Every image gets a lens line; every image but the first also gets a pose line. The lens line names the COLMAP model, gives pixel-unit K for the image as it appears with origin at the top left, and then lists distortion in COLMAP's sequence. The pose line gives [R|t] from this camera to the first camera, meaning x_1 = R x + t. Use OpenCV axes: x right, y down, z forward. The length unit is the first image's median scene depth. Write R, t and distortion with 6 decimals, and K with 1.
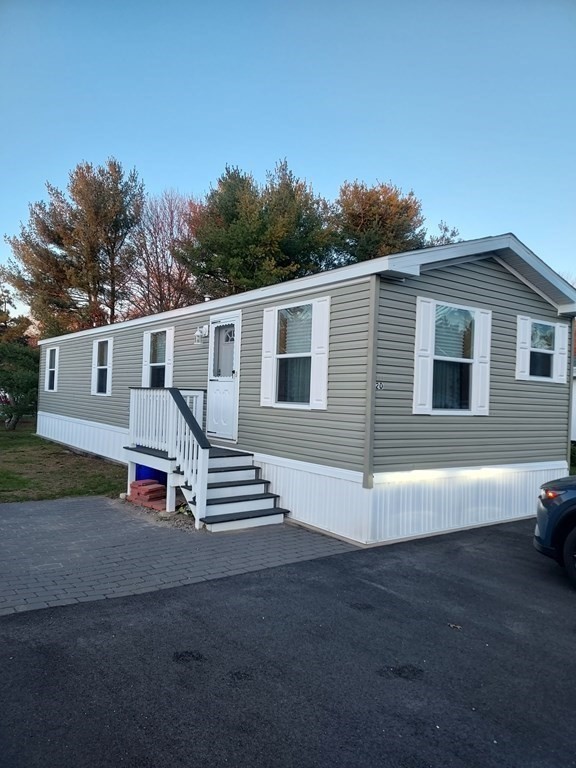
lens RADIAL K [[538.7, 0, 288.2], [0, 538.7, 380.0], [0, 0, 1]] dist [0.057236, -0.000758]
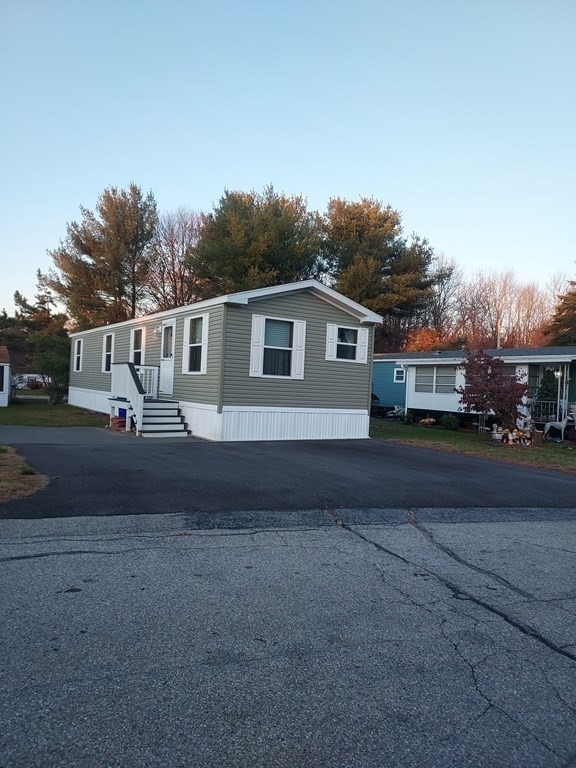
lens RADIAL K [[538.5, 0, 288.0], [0, 538.5, 384.0], [0, 0, 1]] dist [0.061733, -0.000109]
pose [[0.997535, 0.012207, -0.069094, 0.174713], [-0.010758, 0.999715, 0.021318, 0.016710], [0.069335, -0.020522, 0.997382, -0.304746]]
